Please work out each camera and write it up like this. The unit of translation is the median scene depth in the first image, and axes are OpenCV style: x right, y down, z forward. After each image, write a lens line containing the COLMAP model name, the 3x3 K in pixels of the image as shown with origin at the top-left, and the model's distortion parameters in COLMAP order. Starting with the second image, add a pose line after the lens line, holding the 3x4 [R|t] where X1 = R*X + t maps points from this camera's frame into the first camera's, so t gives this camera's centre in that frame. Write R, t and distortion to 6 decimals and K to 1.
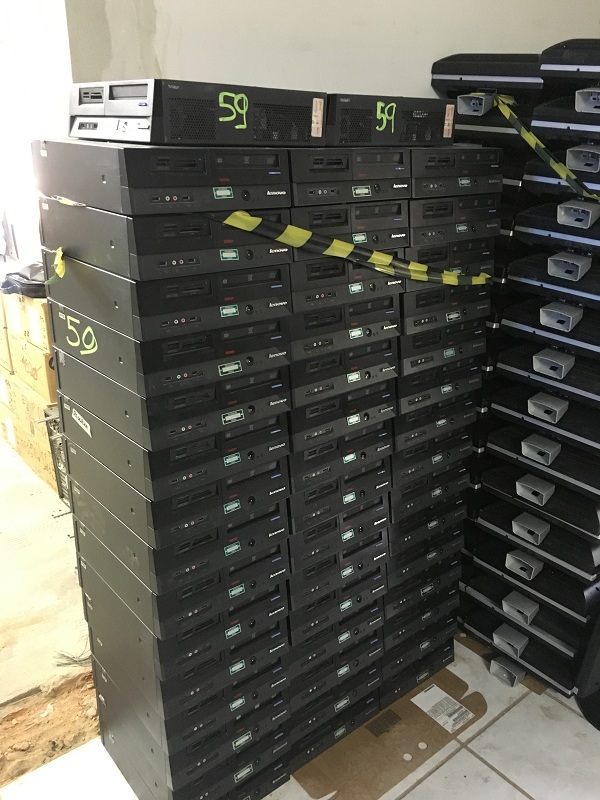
lens RADIAL K [[687.0, 0, 300.0], [0, 687.0, 400.0], [0, 0, 1]] dist [0.104522, -0.127767]
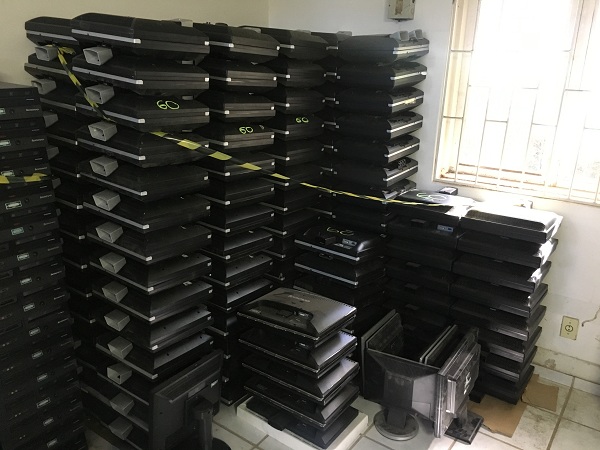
lens RADIAL K [[515.3, 0, 300.0], [0, 515.3, 225.0], [0, 0, 1]] dist [0.104522, -0.127767]
pose [[0.972692, -0.071639, 0.220766, 0.517741], [0.078961, 0.996576, -0.024511, -0.009925], [-0.218254, 0.041274, 0.975019, -0.143128]]
